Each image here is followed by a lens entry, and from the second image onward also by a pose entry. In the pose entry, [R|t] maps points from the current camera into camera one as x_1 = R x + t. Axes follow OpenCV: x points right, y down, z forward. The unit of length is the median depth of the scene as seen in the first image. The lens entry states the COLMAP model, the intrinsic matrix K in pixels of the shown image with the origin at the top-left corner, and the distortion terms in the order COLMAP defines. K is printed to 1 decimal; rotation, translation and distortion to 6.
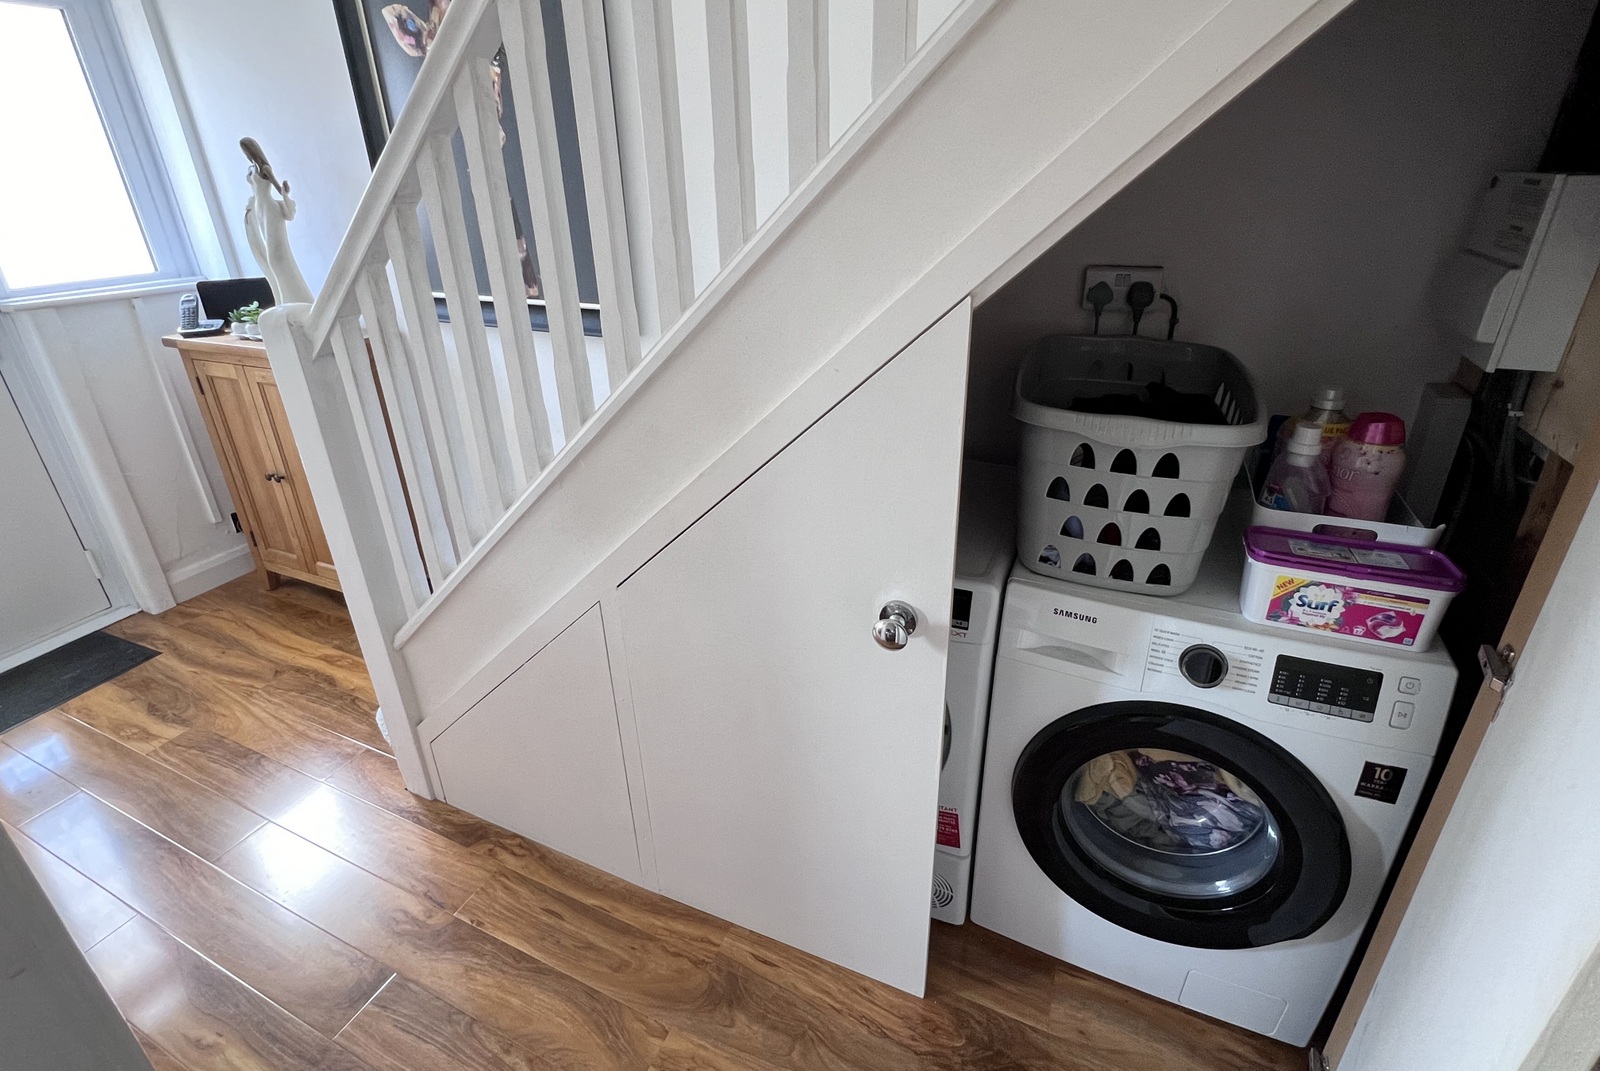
lens RADIAL K [[749.4, 0, 800.9], [0, 749.4, 511.9], [0, 0, 1]] dist [-0.000211, -0.000015]
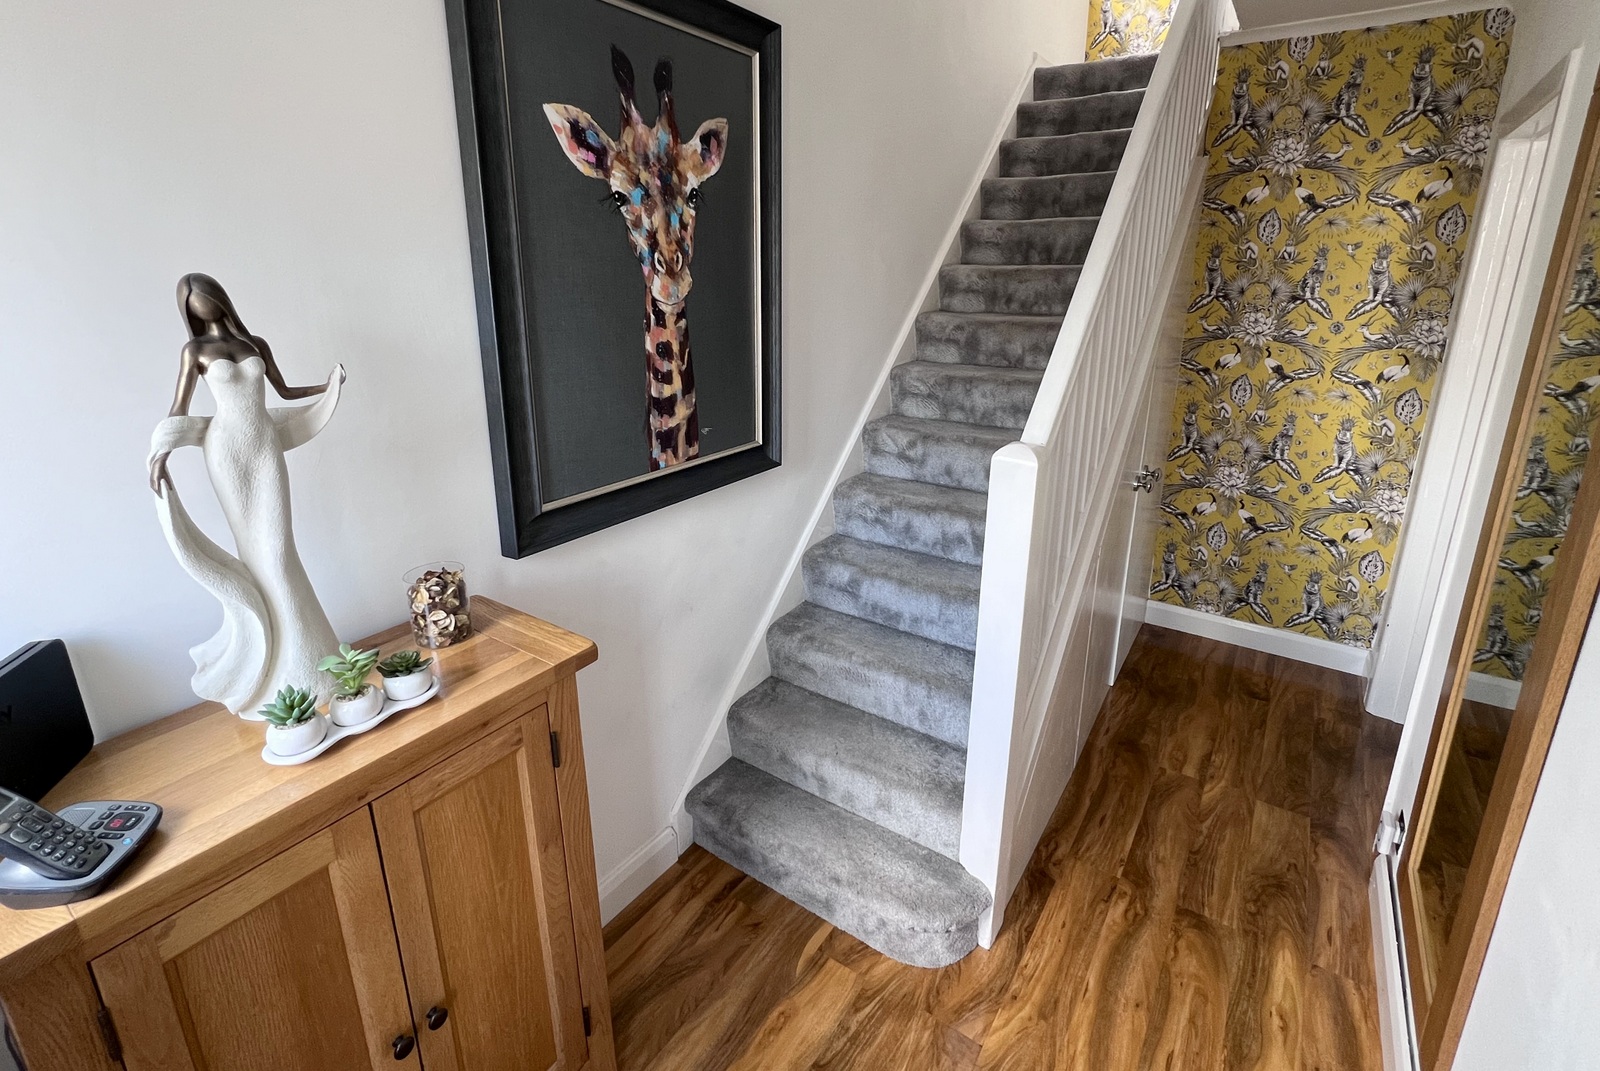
lens RADIAL K [[749.1, 0, 798.3], [0, 749.1, 479.2], [0, 0, 1]] dist [-0.000769, 0.000070]
pose [[0.155122, -0.252945, 0.954964, -1.274085], [0.403420, 0.898610, 0.172488, -0.398261], [-0.901770, 0.358494, 0.241438, 0.765018]]
